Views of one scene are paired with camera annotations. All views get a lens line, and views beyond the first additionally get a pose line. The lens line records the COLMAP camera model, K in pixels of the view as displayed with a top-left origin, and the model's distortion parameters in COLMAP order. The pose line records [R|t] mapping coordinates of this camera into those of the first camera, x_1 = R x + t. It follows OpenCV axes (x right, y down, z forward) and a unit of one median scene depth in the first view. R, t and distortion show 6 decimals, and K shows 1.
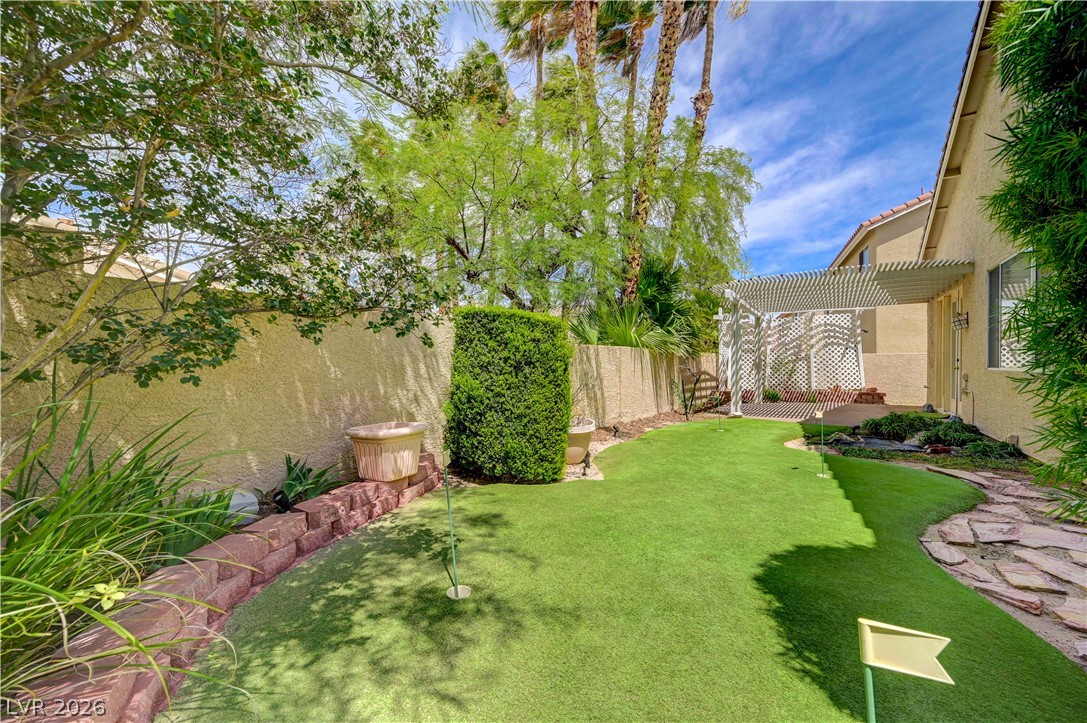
lens RADIAL K [[429.7, 0, 542.8], [0, 429.7, 365.3], [0, 0, 1]] dist [0.003100, -0.000619]
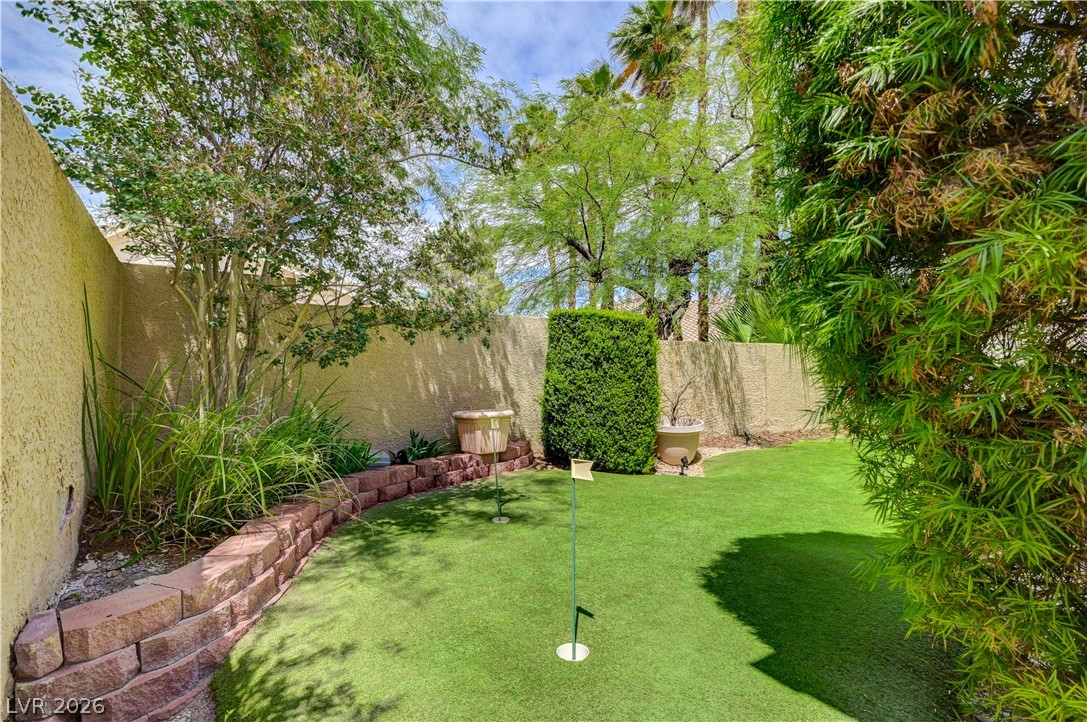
lens RADIAL K [[528.3, 0, 540.5], [0, 528.3, 360.5], [0, 0, 1]] dist [0.000079, 0.000684]
pose [[0.928391, -0.011801, -0.371416, 0.304938], [0.002877, 0.999694, -0.024570, 0.030941], [0.371593, 0.021742, 0.928141, -0.293952]]
